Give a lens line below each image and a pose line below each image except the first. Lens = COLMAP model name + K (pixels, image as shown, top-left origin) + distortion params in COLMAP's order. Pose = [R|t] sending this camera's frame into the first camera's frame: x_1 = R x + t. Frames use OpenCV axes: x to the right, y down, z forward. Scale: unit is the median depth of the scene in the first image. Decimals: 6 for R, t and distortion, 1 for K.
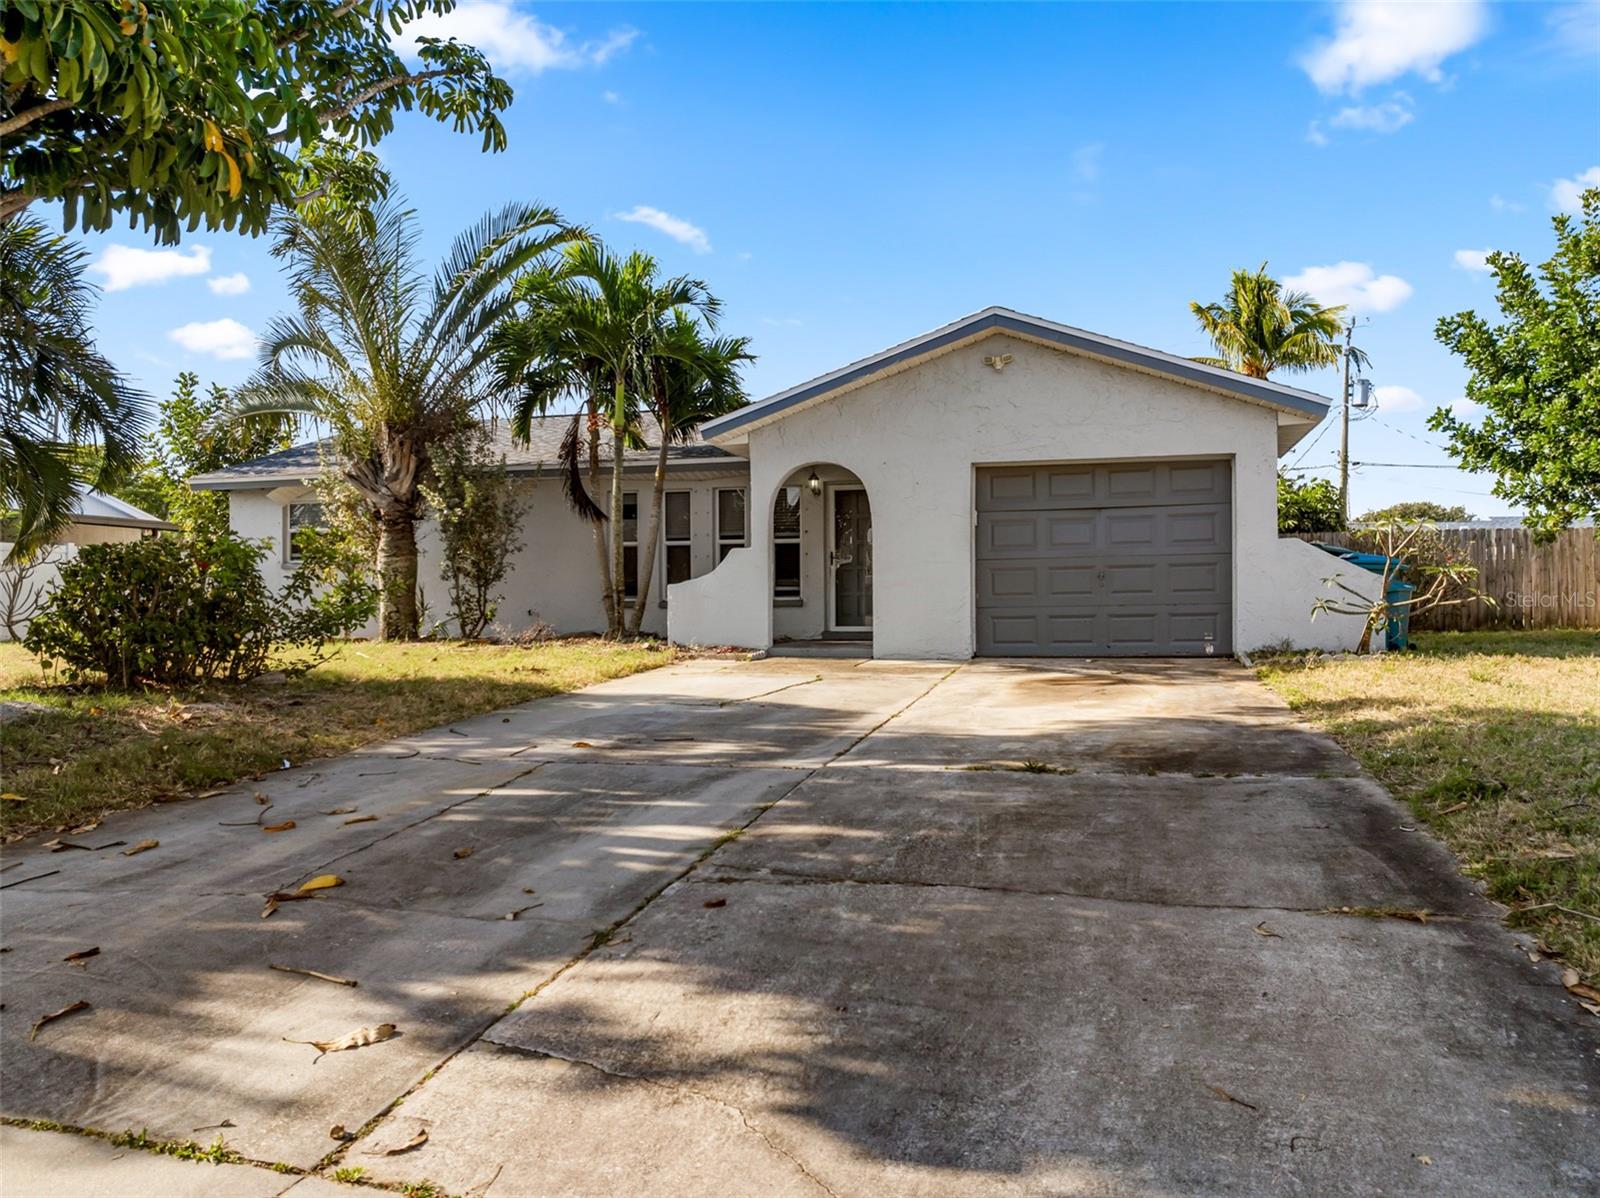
lens RADIAL K [[1133.0, 0, 798.3], [0, 1133.0, 635.5], [0, 0, 1]] dist [-0.027406, 0.000216]
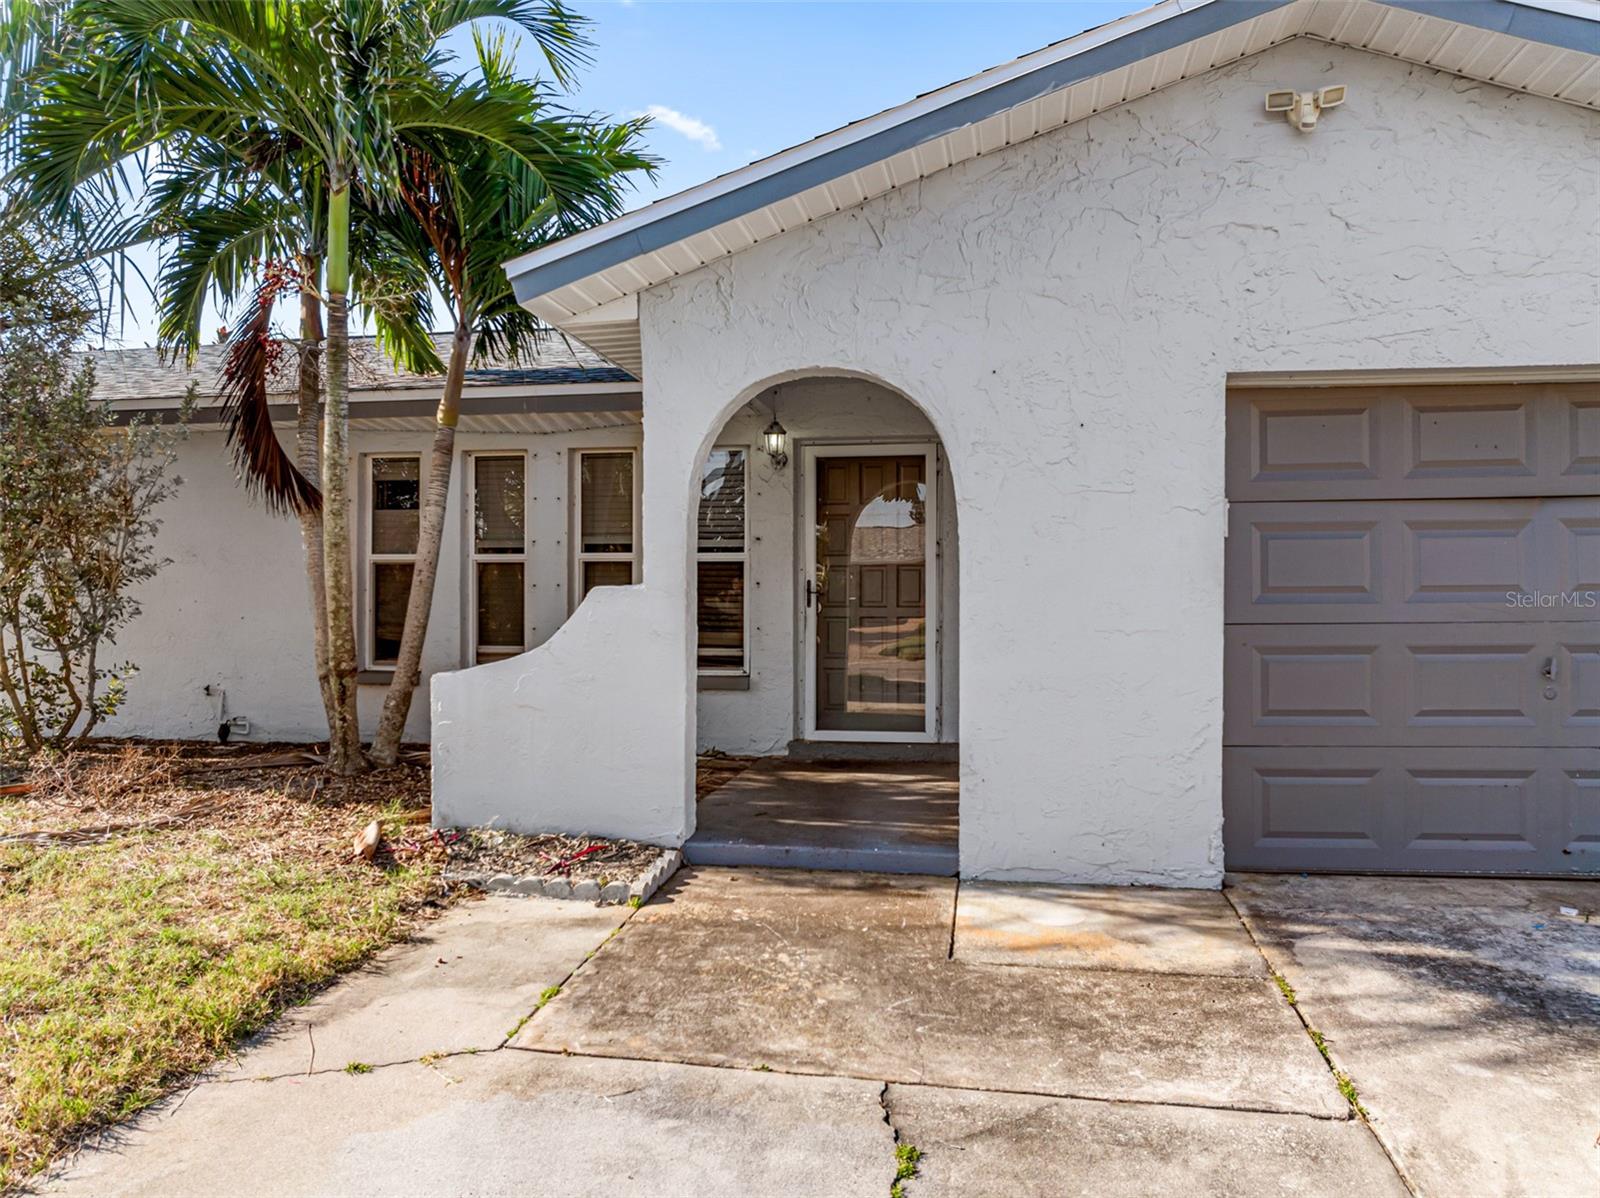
lens RADIAL K [[1133.0, 0, 804.1], [0, 1133.0, 609.2], [0, 0, 1]] dist [-0.027406, 0.000216]
pose [[0.995700, 0.005217, 0.092487, -0.020193], [-0.003631, 0.999843, -0.017318, -0.057127], [-0.092563, 0.016907, 0.995563, 0.549639]]
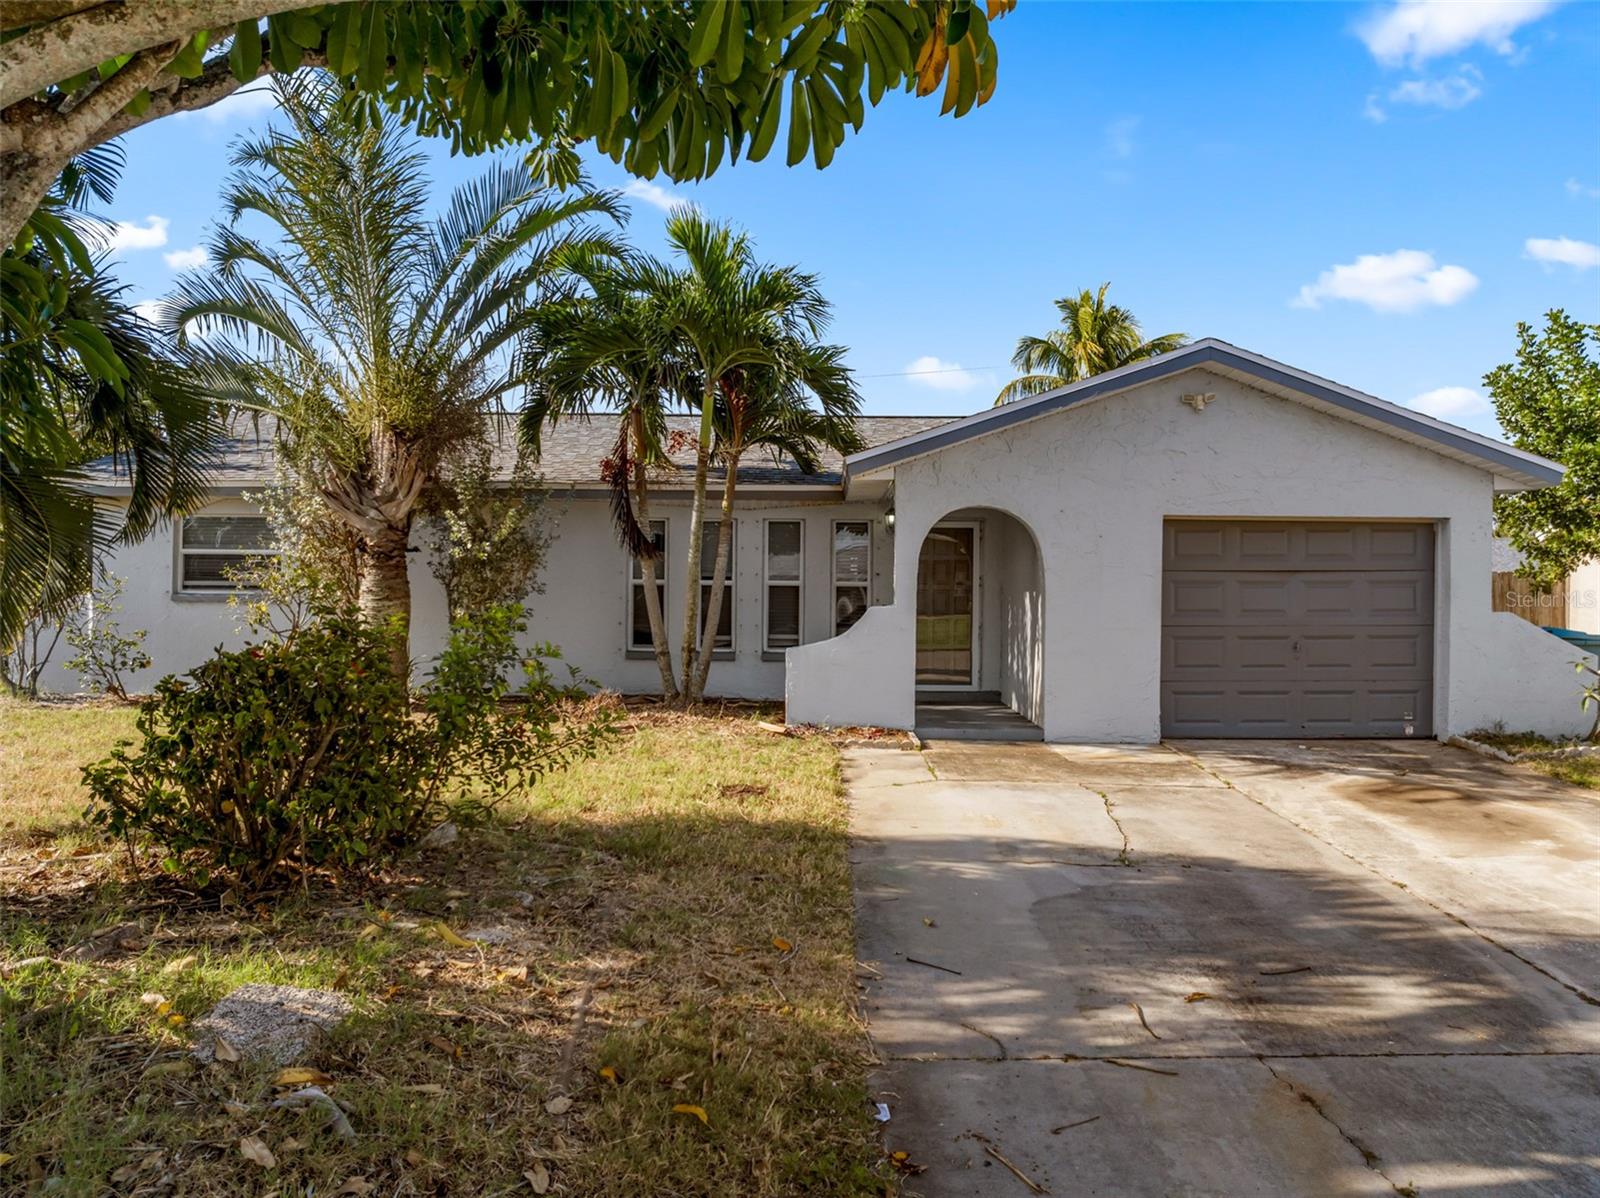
lens RADIAL K [[1133.0, 0, 794.8], [0, 1133.0, 595.9], [0, 0, 1]] dist [-0.027406, 0.000216]
pose [[0.972539, 0.012523, 0.232401, -0.274835], [-0.008116, 0.999769, -0.019908, -0.062182], [-0.232597, 0.017475, 0.972416, 0.199578]]
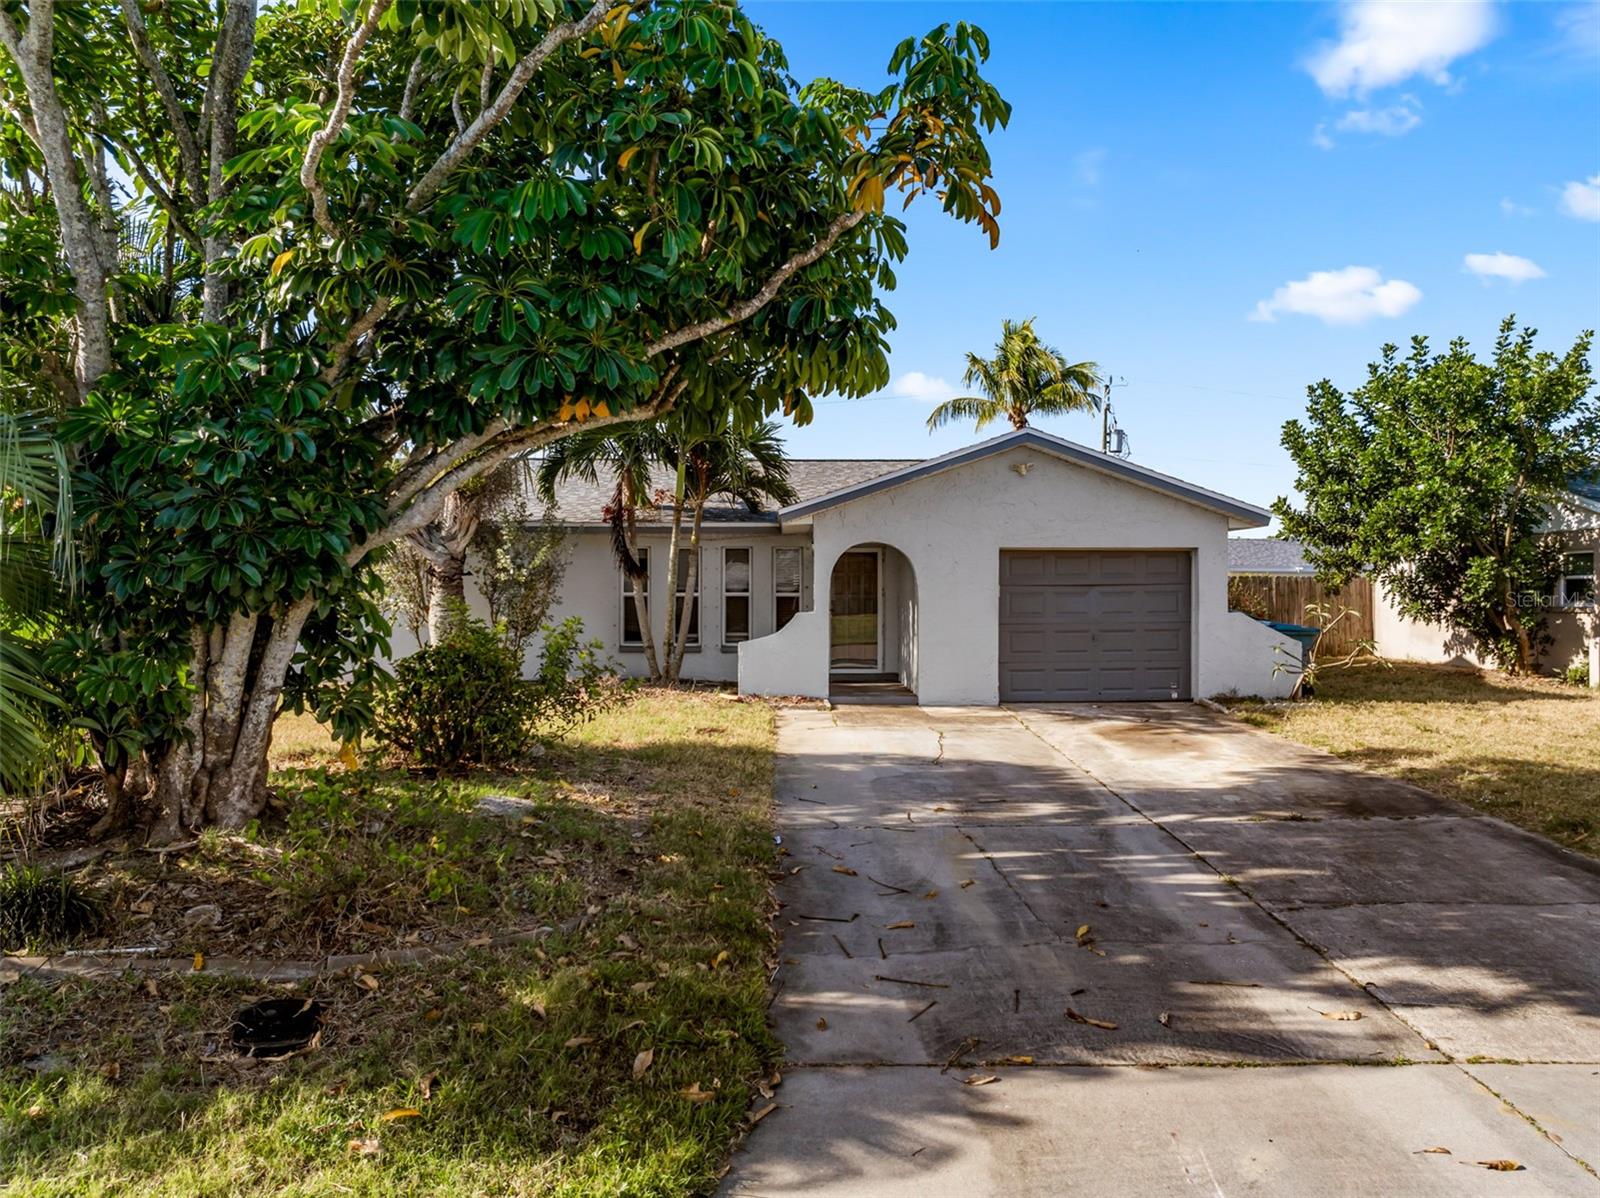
lens RADIAL K [[1133.0, 0, 811.4], [0, 1133.0, 608.9], [0, 0, 1]] dist [-0.027406, 0.000216]
pose [[0.962605, 0.003673, 0.270883, -0.328636], [0.001079, 0.999848, -0.017394, -0.055061], [-0.270906, 0.017036, 0.962455, -0.116872]]
